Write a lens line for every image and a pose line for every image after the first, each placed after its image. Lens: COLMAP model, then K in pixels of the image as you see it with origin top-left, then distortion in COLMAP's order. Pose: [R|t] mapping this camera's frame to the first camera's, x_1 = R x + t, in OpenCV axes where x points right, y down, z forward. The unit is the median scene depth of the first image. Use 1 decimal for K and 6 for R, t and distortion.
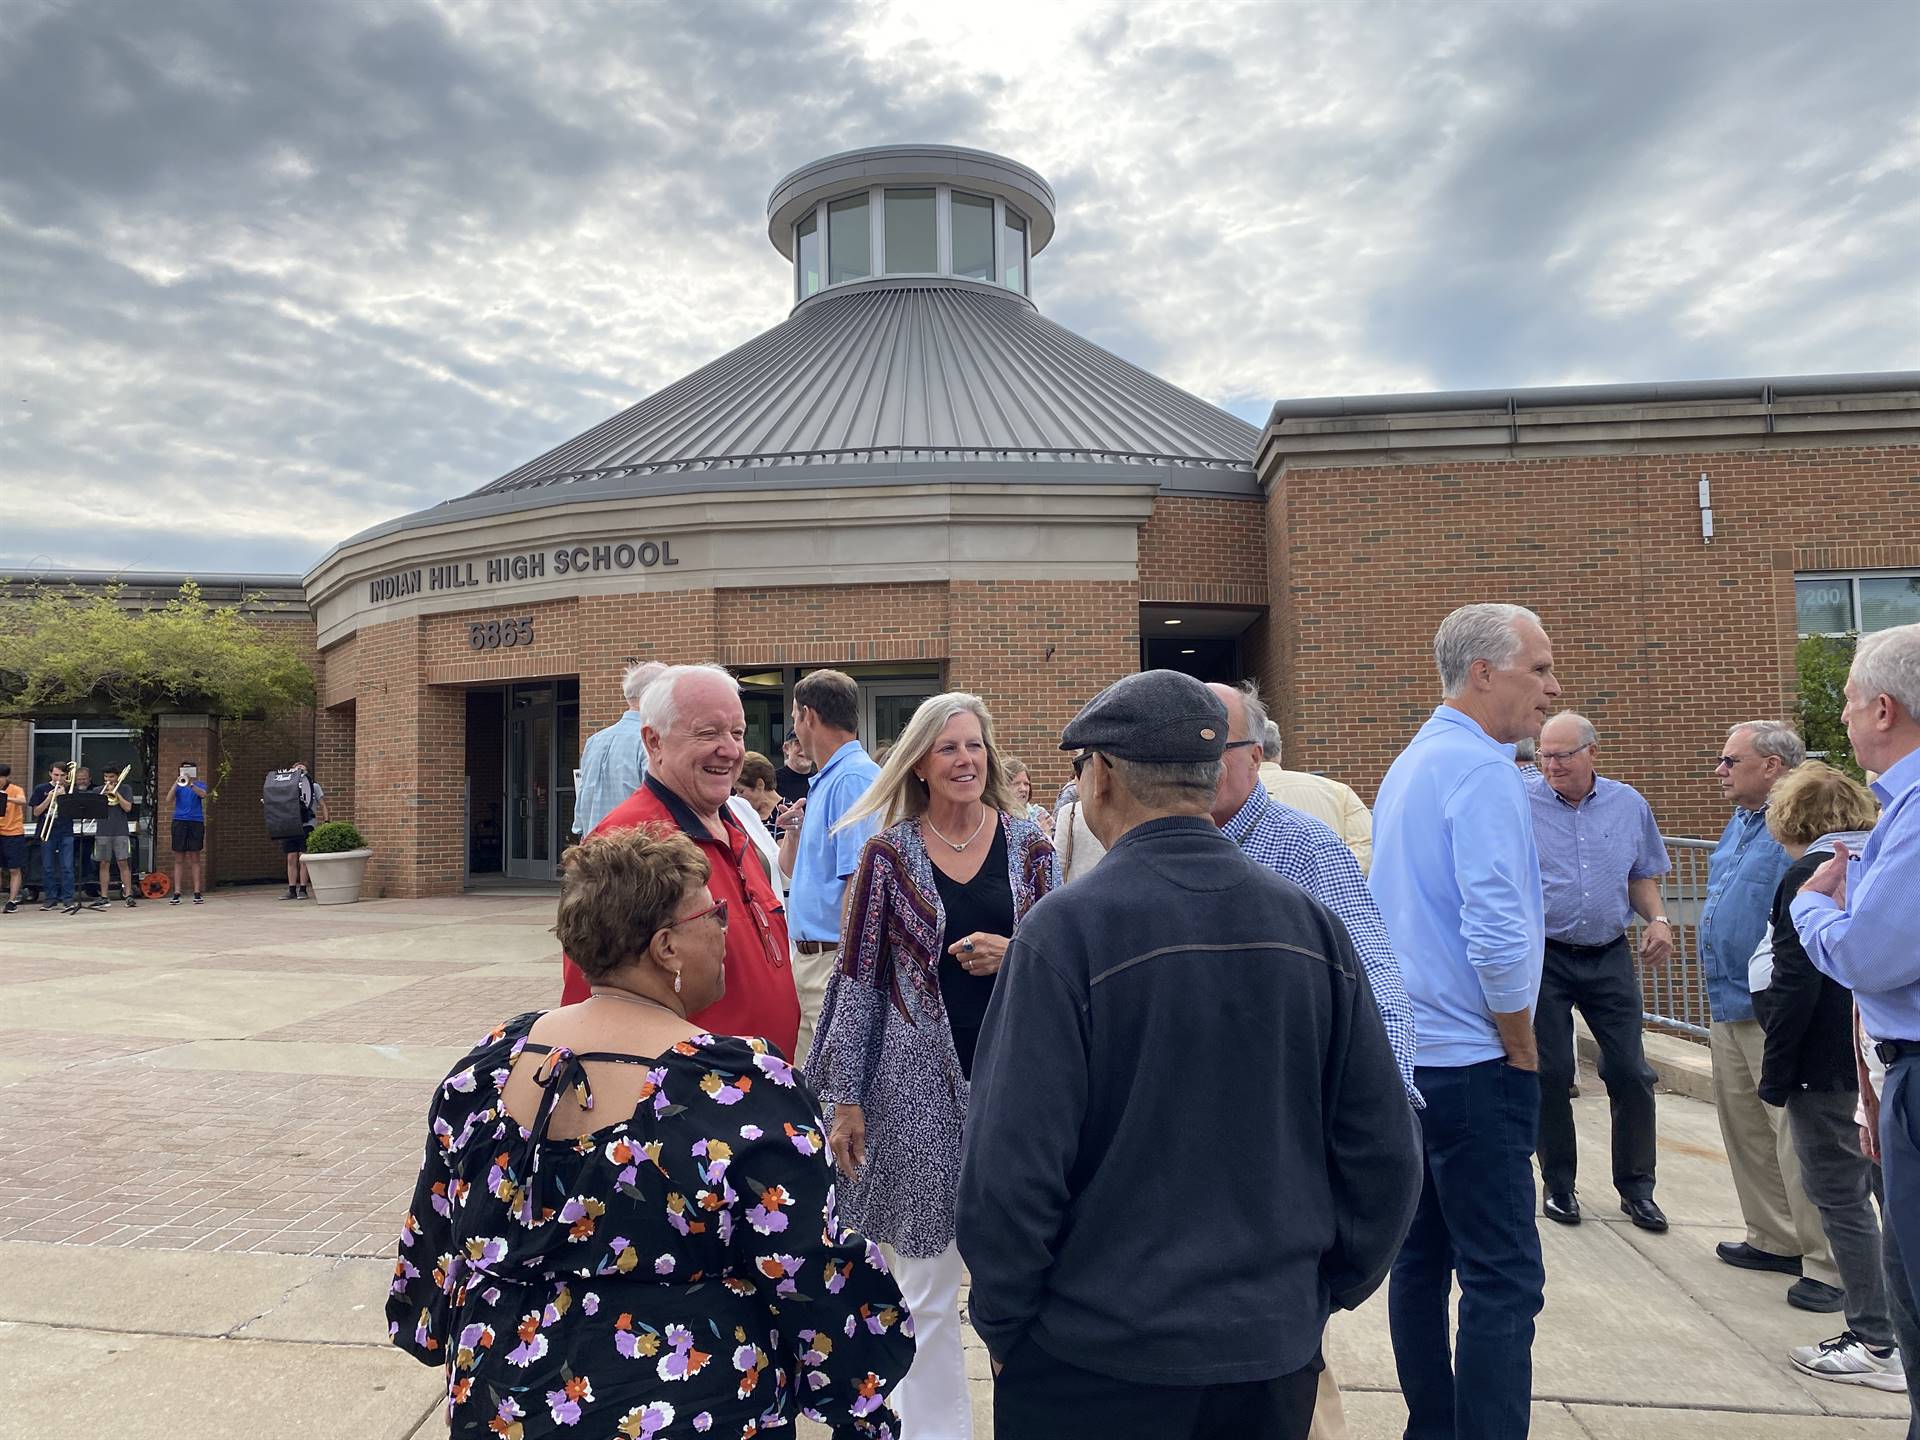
lens RADIAL K [[1495.5, 0, 950.4], [0, 1495.5, 721.7], [0, 0, 1]] dist [0.009970, -0.011528]
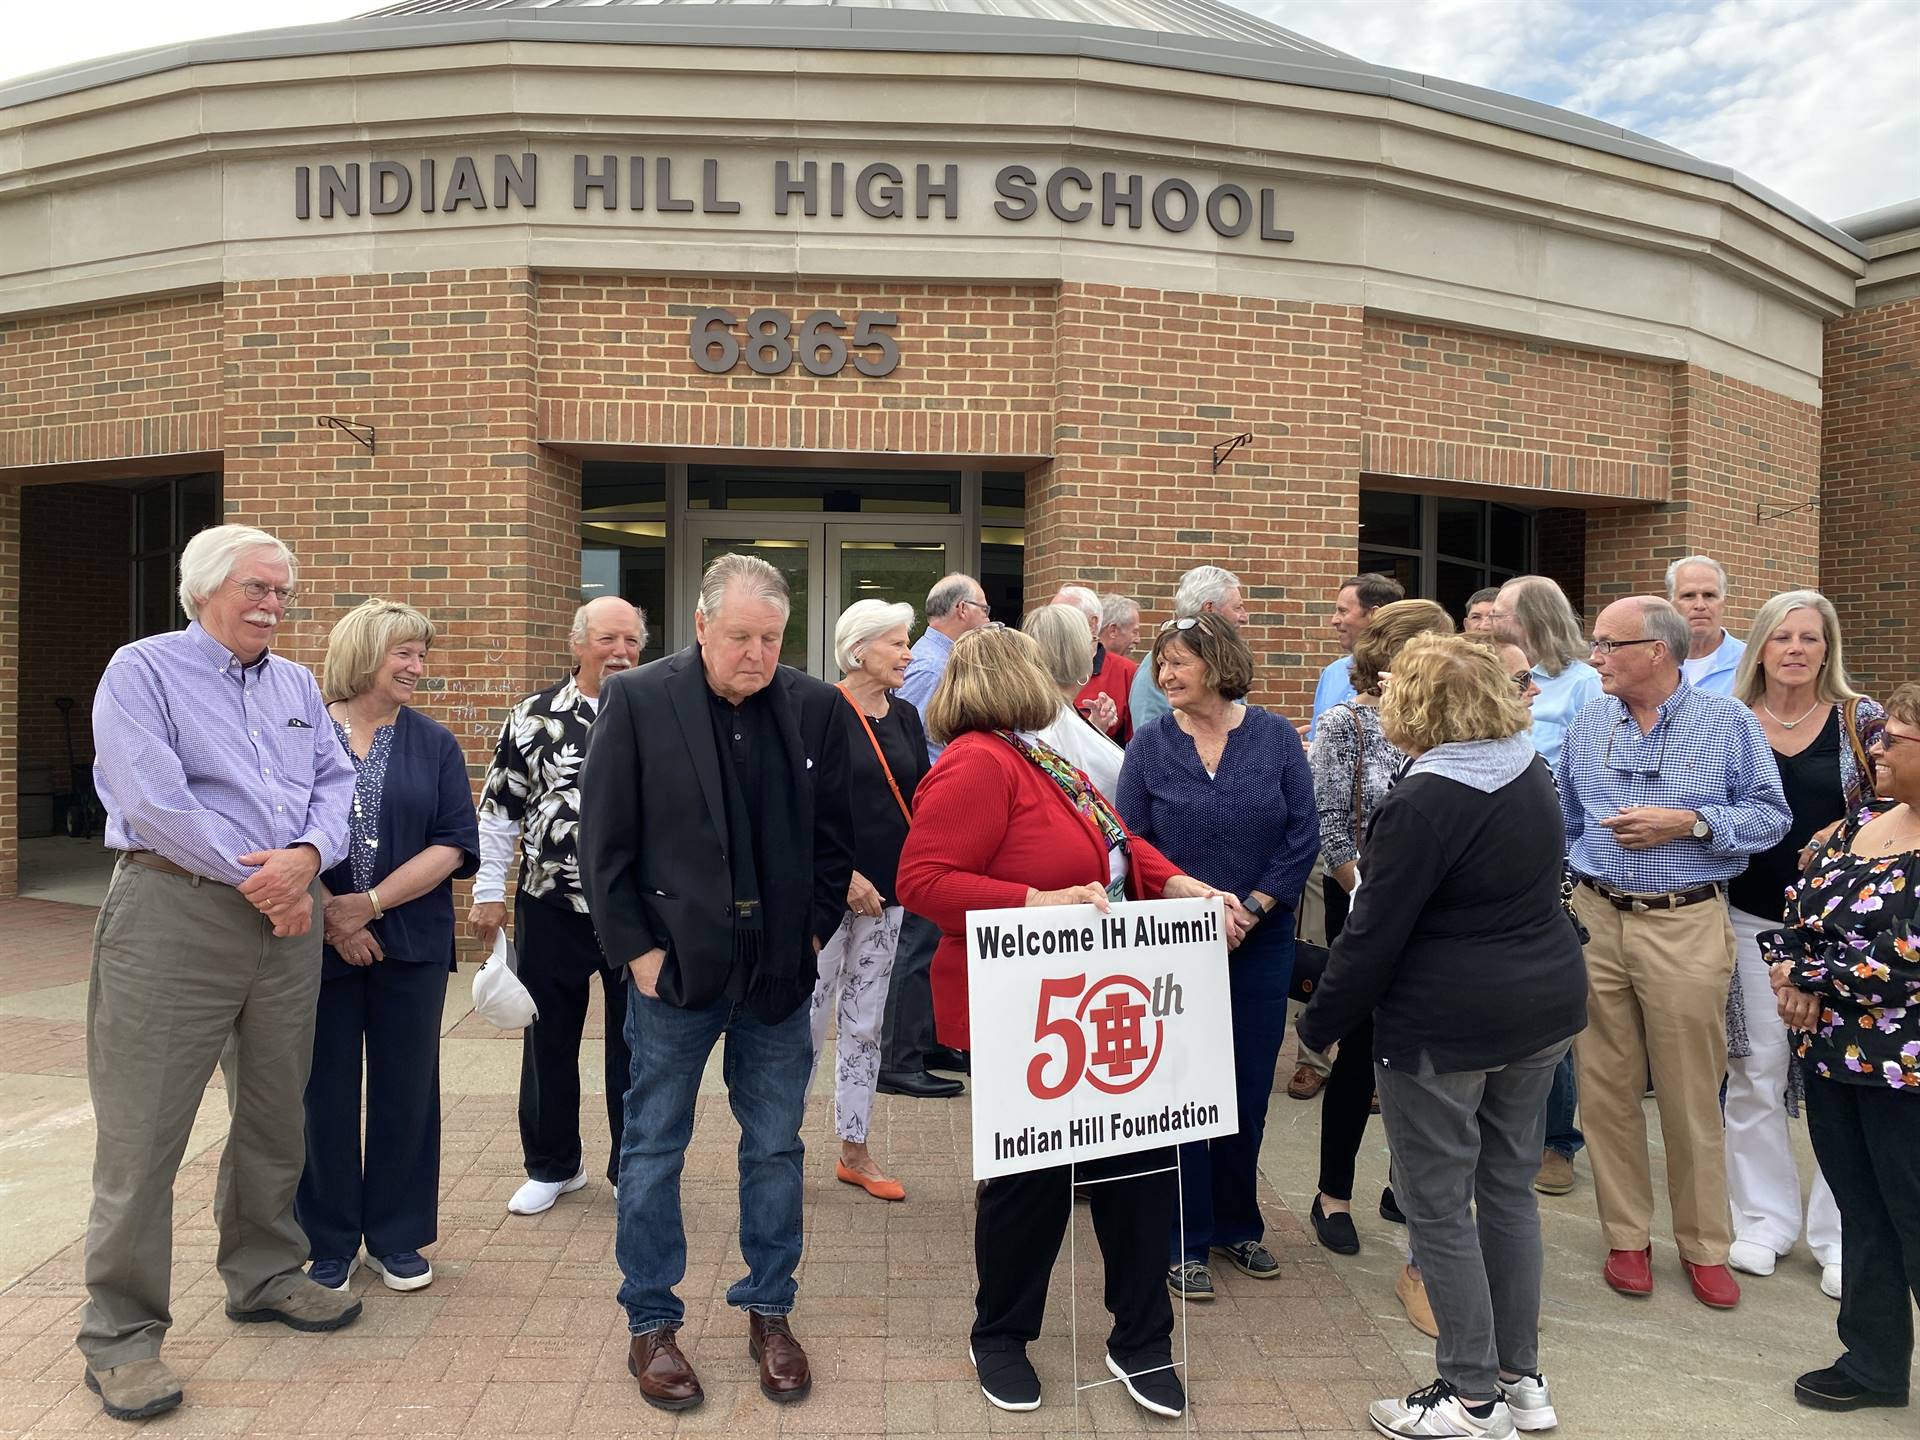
lens RADIAL K [[1495.5, 0, 945.5], [0, 1495.5, 726.4], [0, 0, 1]] dist [0.009970, -0.011528]
pose [[0.842570, 0.010232, 0.538490, -0.498398], [-0.058911, 0.995571, 0.073260, 0.016608], [-0.535355, -0.093450, 0.839441, 0.615106]]
